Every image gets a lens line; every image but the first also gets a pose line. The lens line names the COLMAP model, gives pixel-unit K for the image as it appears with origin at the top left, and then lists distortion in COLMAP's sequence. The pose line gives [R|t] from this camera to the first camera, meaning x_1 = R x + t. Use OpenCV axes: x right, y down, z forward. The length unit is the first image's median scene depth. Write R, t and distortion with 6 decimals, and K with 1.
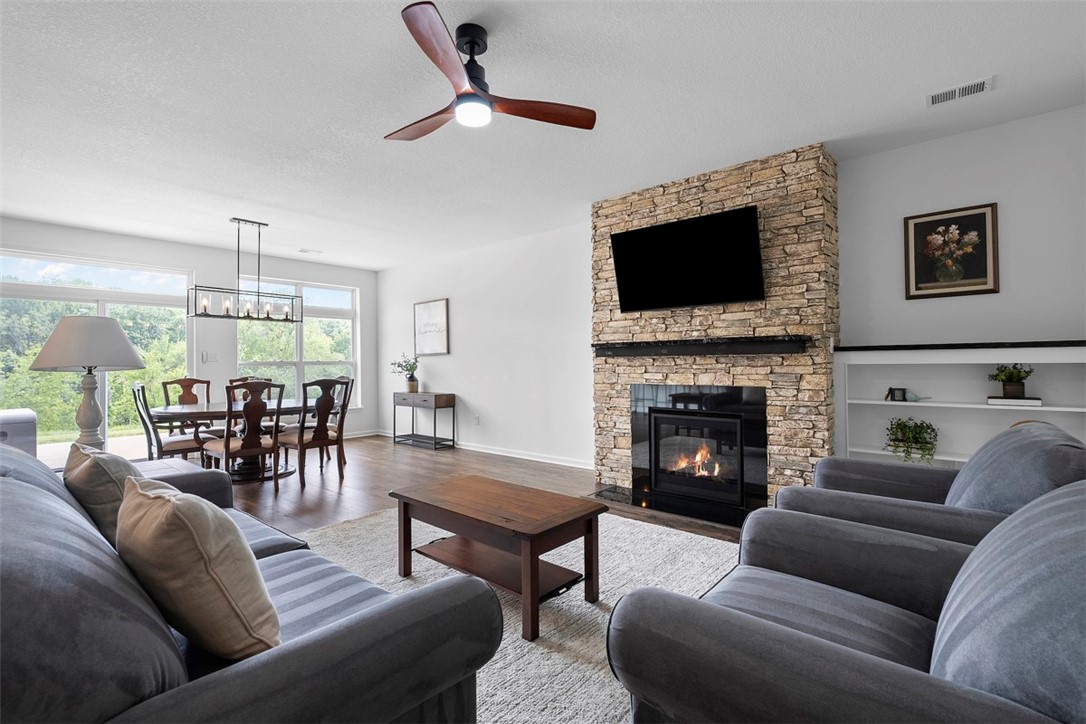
lens RADIAL K [[495.8, 0, 544.3], [0, 495.8, 357.3], [0, 0, 1]] dist [-0.006453, 0.000311]
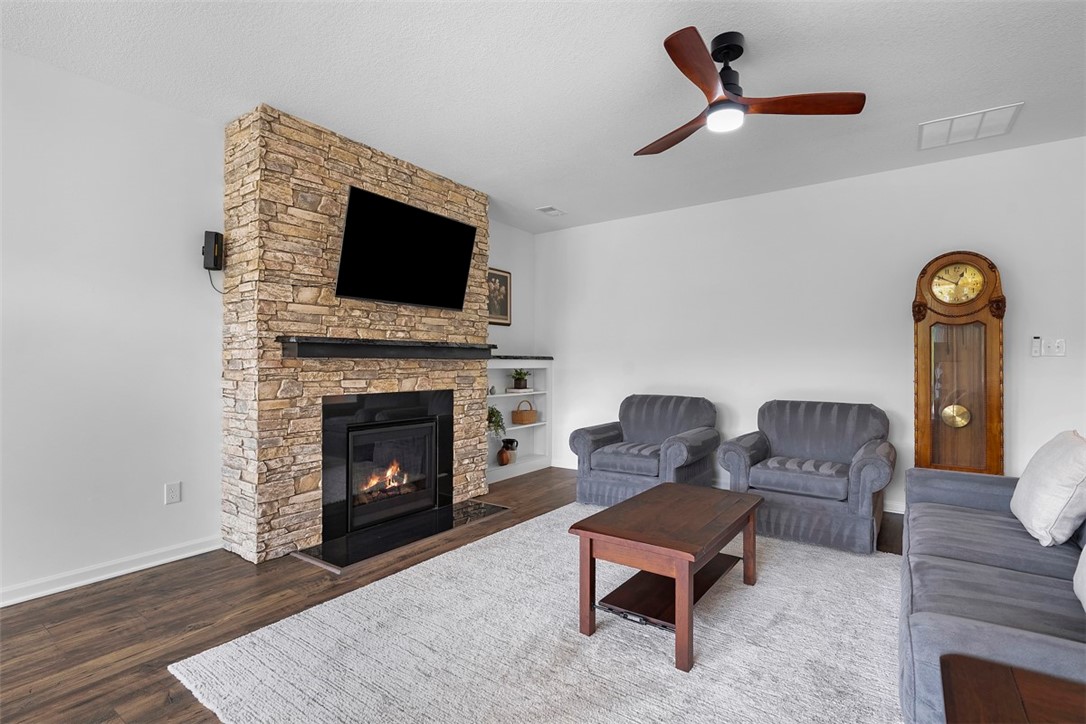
lens RADIAL K [[507.8, 0, 545.9], [0, 507.8, 359.7], [0, 0, 1]] dist [-0.006144, 0.000458]
pose [[-0.094787, 0.020731, 0.995282, -0.618392], [-0.010584, 0.999706, -0.021831, 0.014958], [-0.995441, -0.012603, -0.094540, 0.799484]]
